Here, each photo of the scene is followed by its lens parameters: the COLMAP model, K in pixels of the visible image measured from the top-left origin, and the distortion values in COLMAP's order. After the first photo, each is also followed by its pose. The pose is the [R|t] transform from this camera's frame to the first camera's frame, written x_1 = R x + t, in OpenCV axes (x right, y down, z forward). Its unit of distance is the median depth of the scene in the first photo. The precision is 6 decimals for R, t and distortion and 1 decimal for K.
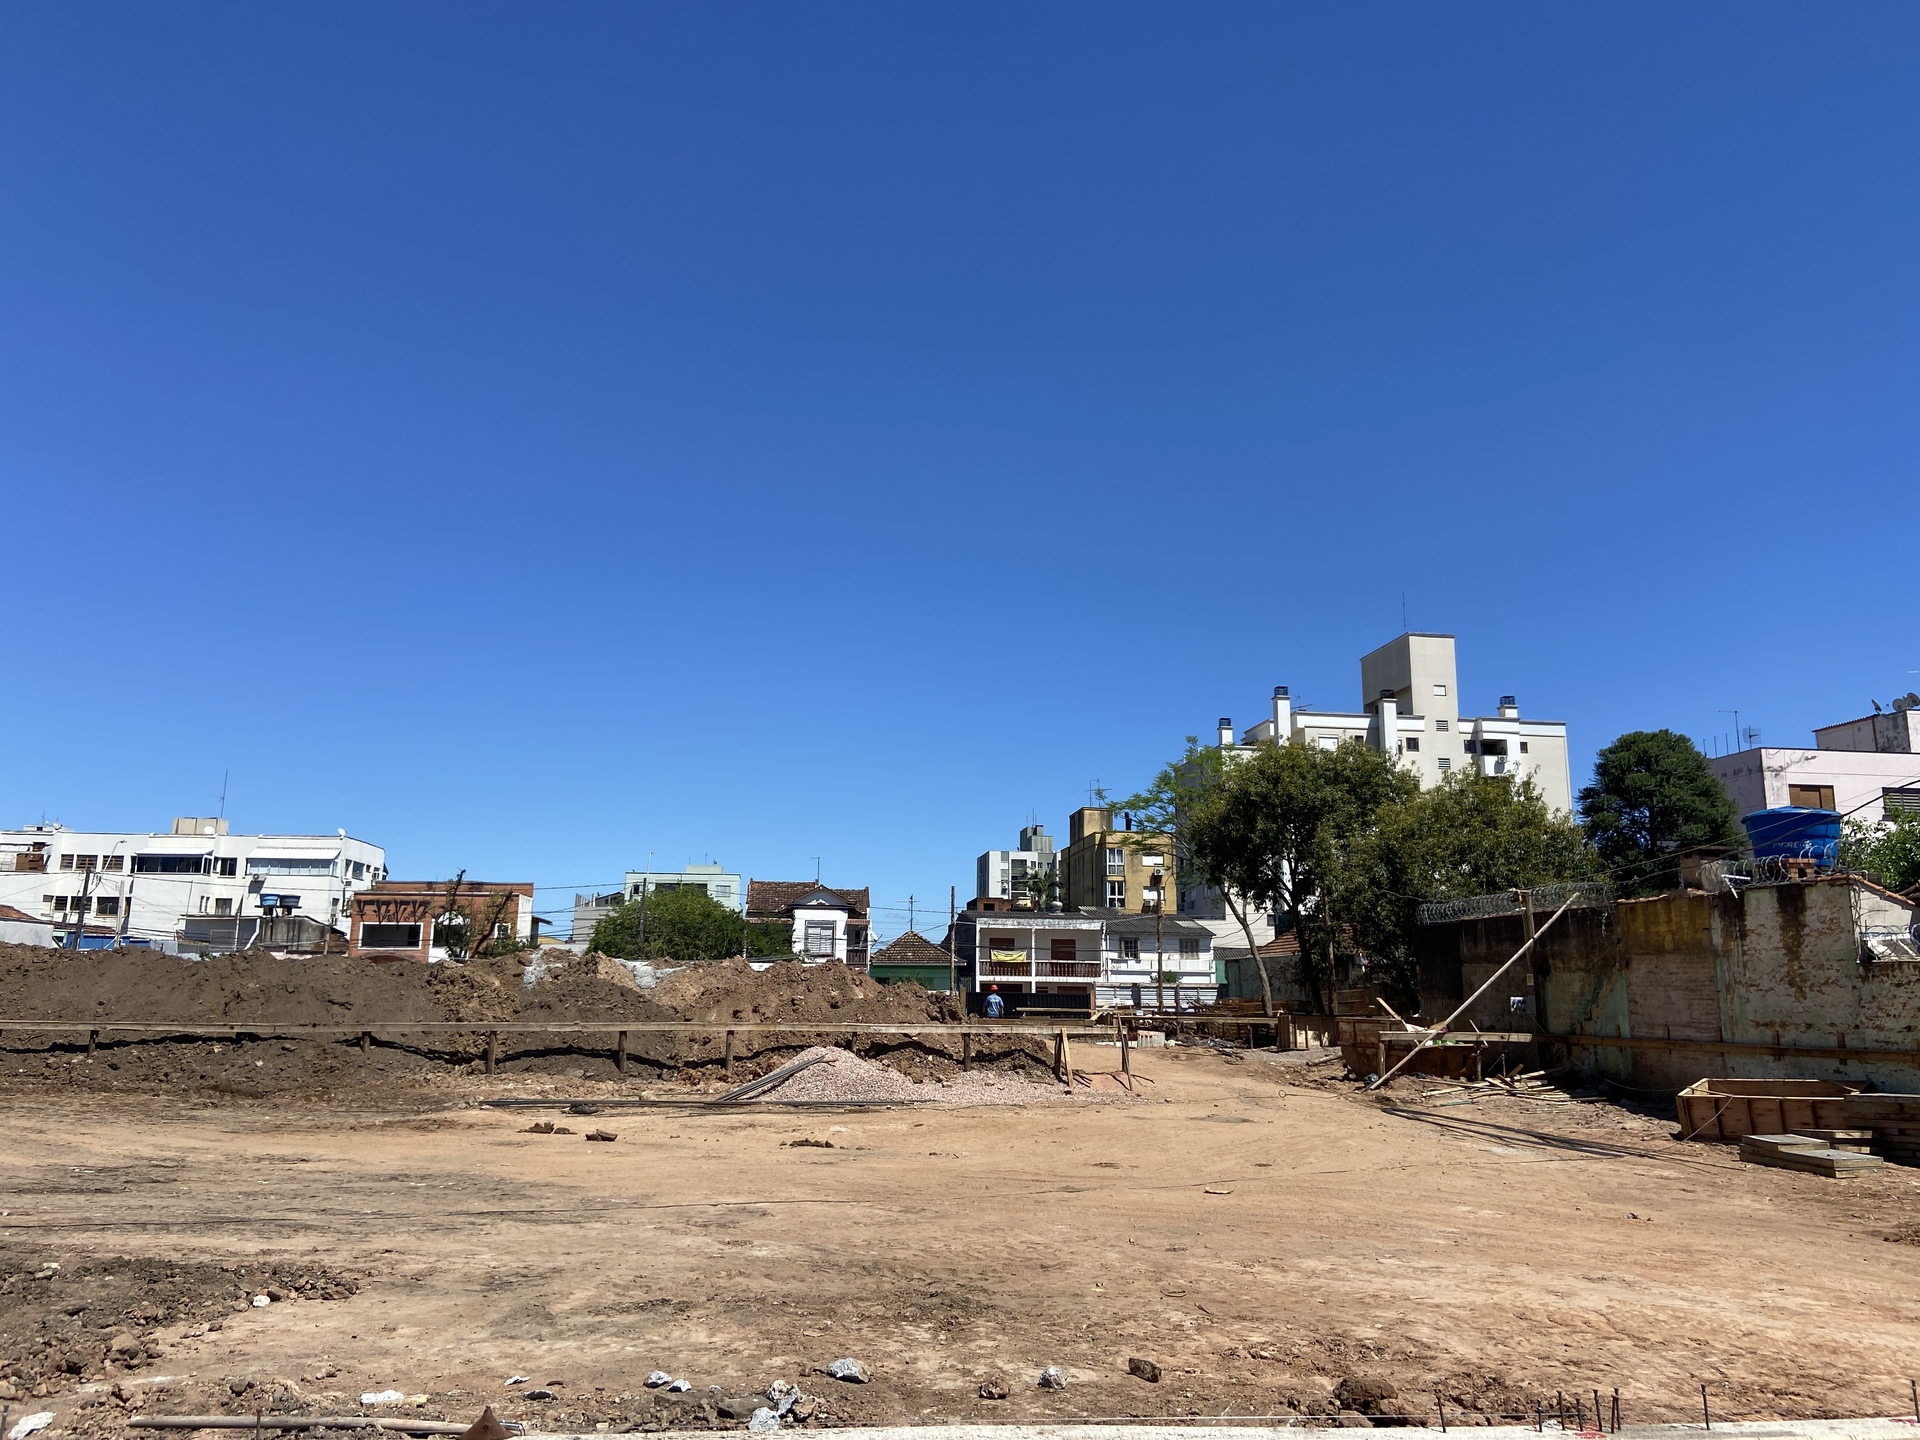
lens RADIAL K [[1458.3, 0, 960.0], [0, 1458.3, 720.0], [0, 0, 1]] dist [0.116074, -0.129606]
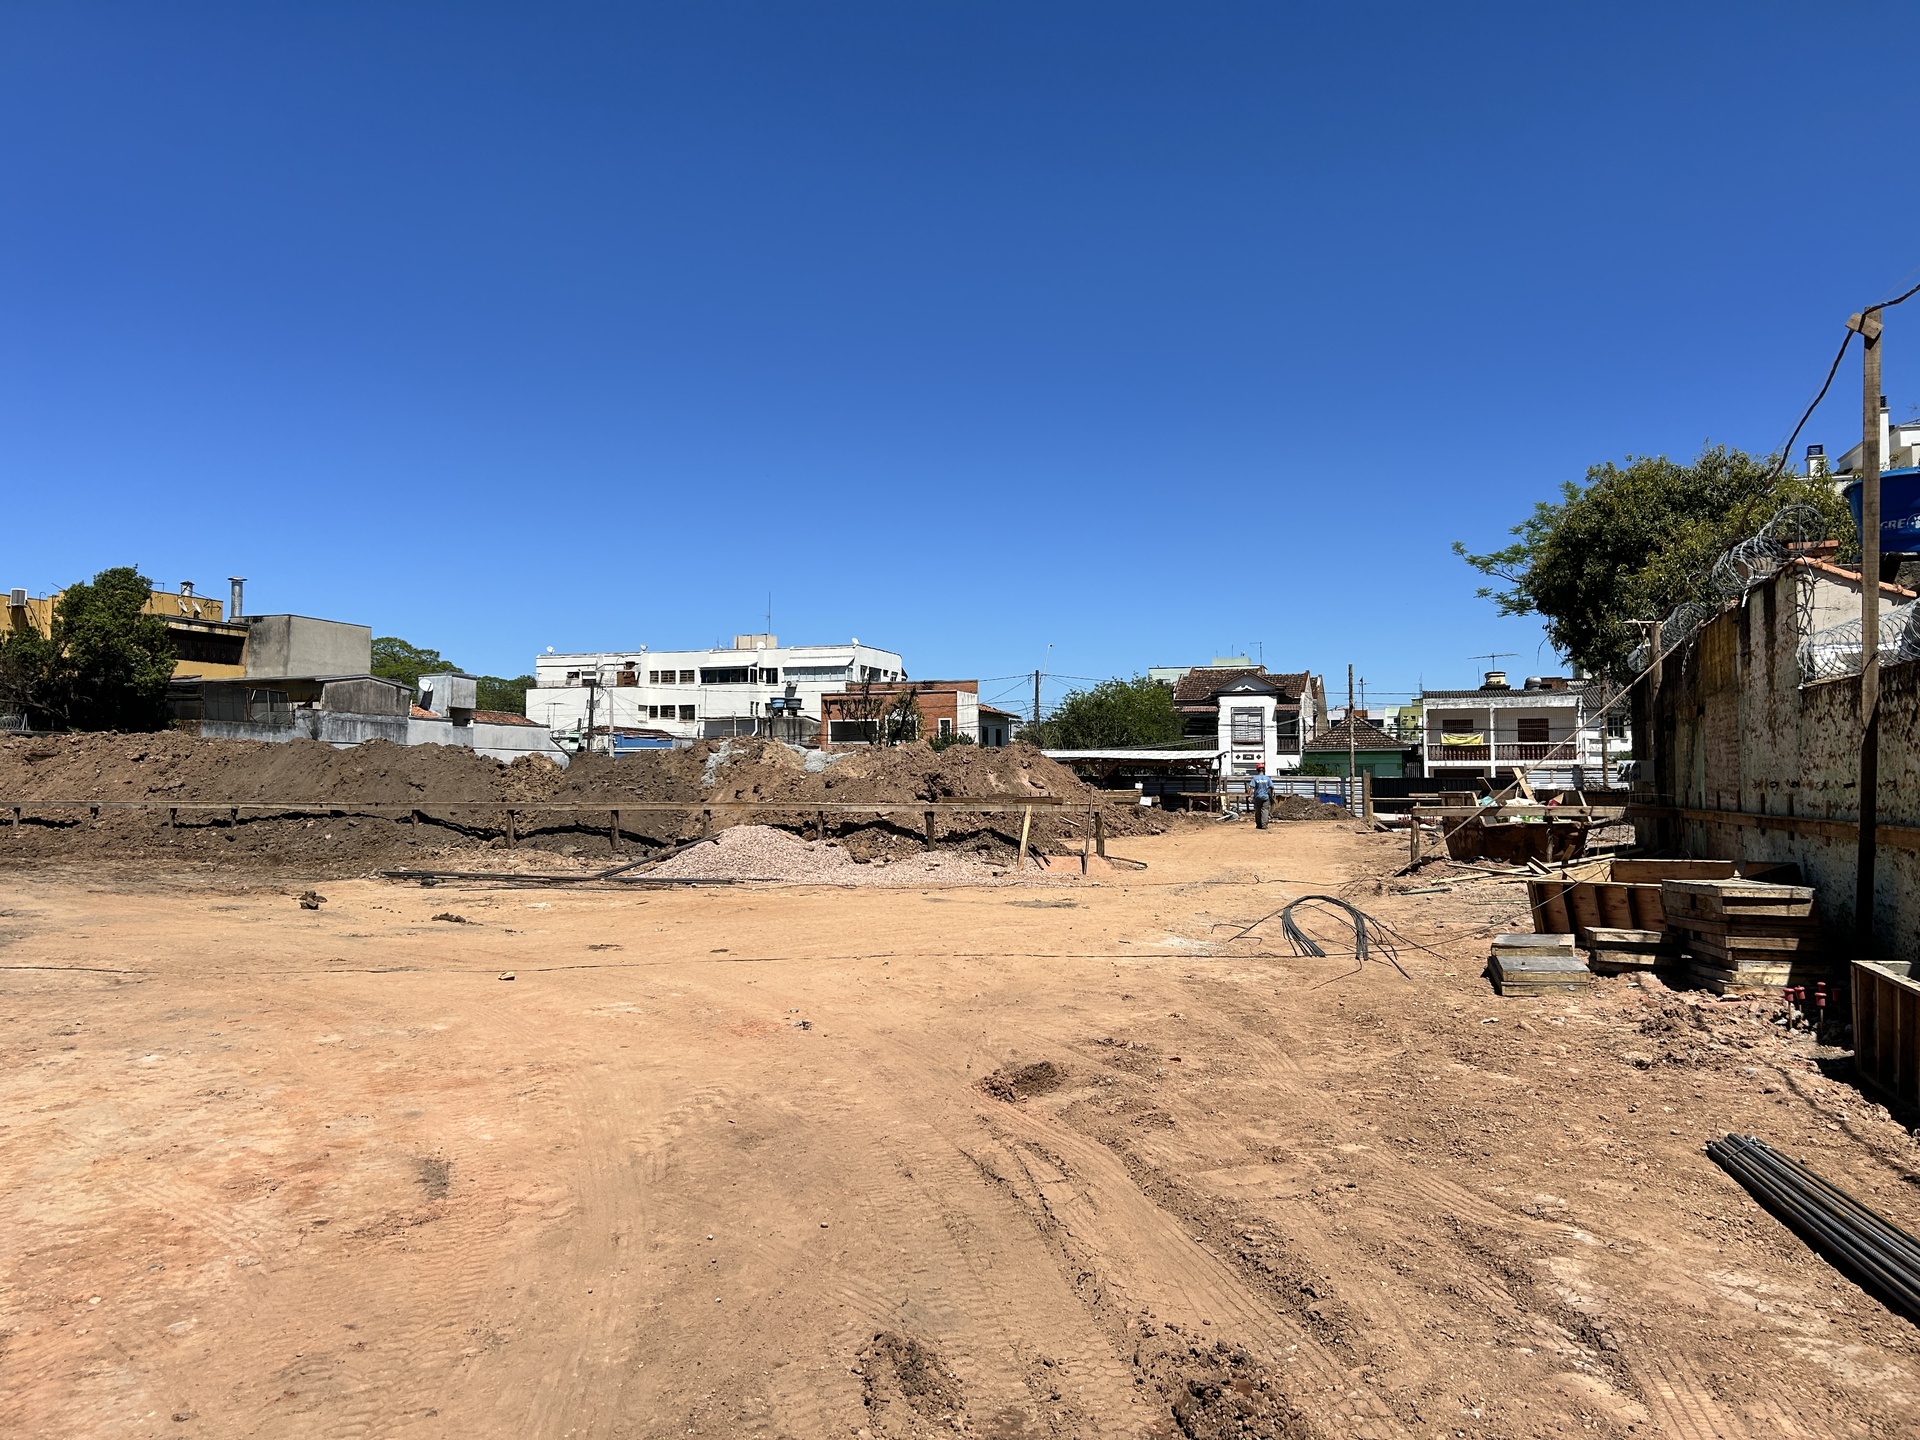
lens RADIAL K [[1450.1, 0, 960.0], [0, 1450.1, 720.0], [0, 0, 1]] dist [0.070261, -0.002195]
pose [[0.911406, -0.030492, -0.410378, 0.123596], [0.086641, 0.989116, 0.118926, 0.015470], [0.402285, -0.143945, 0.904128, 0.059535]]
